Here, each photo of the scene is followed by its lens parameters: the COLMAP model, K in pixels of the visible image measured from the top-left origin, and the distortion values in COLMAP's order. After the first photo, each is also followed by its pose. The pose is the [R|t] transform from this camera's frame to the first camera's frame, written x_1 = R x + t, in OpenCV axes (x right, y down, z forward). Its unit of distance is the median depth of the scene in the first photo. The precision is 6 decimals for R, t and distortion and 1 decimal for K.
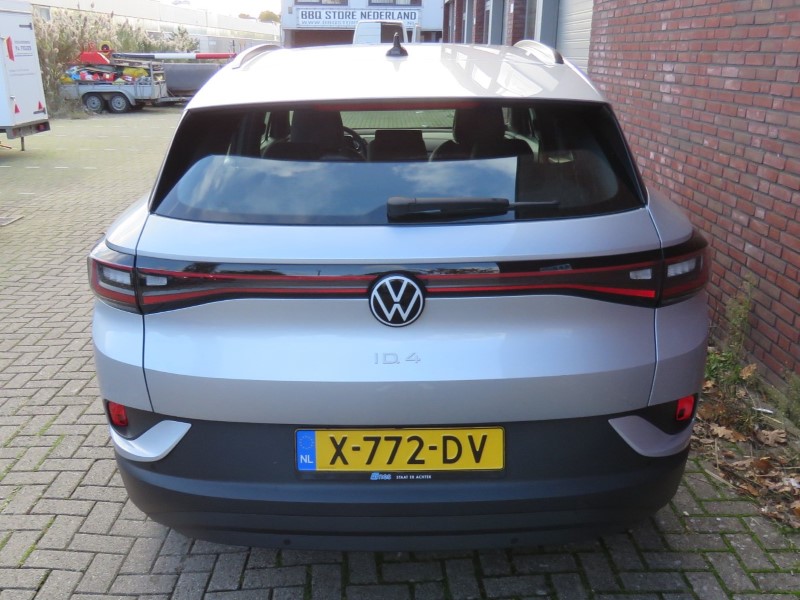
lens RADIAL K [[765.9, 0, 379.8], [0, 765.9, 265.6], [0, 0, 1]] dist [-0.015137, 0.010081]
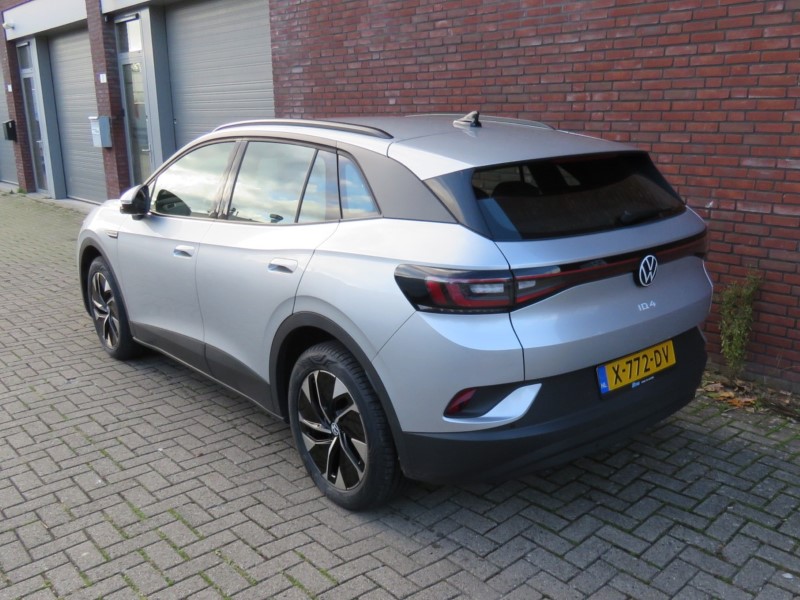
lens RADIAL K [[765.9, 0, 379.8], [0, 765.9, 265.6], [0, 0, 1]] dist [-0.015137, 0.010081]
pose [[0.763613, -0.128150, 0.632829, -1.395322], [0.179039, 0.983698, -0.016838, -0.038963], [-0.620354, 0.126159, 0.774109, 0.058055]]
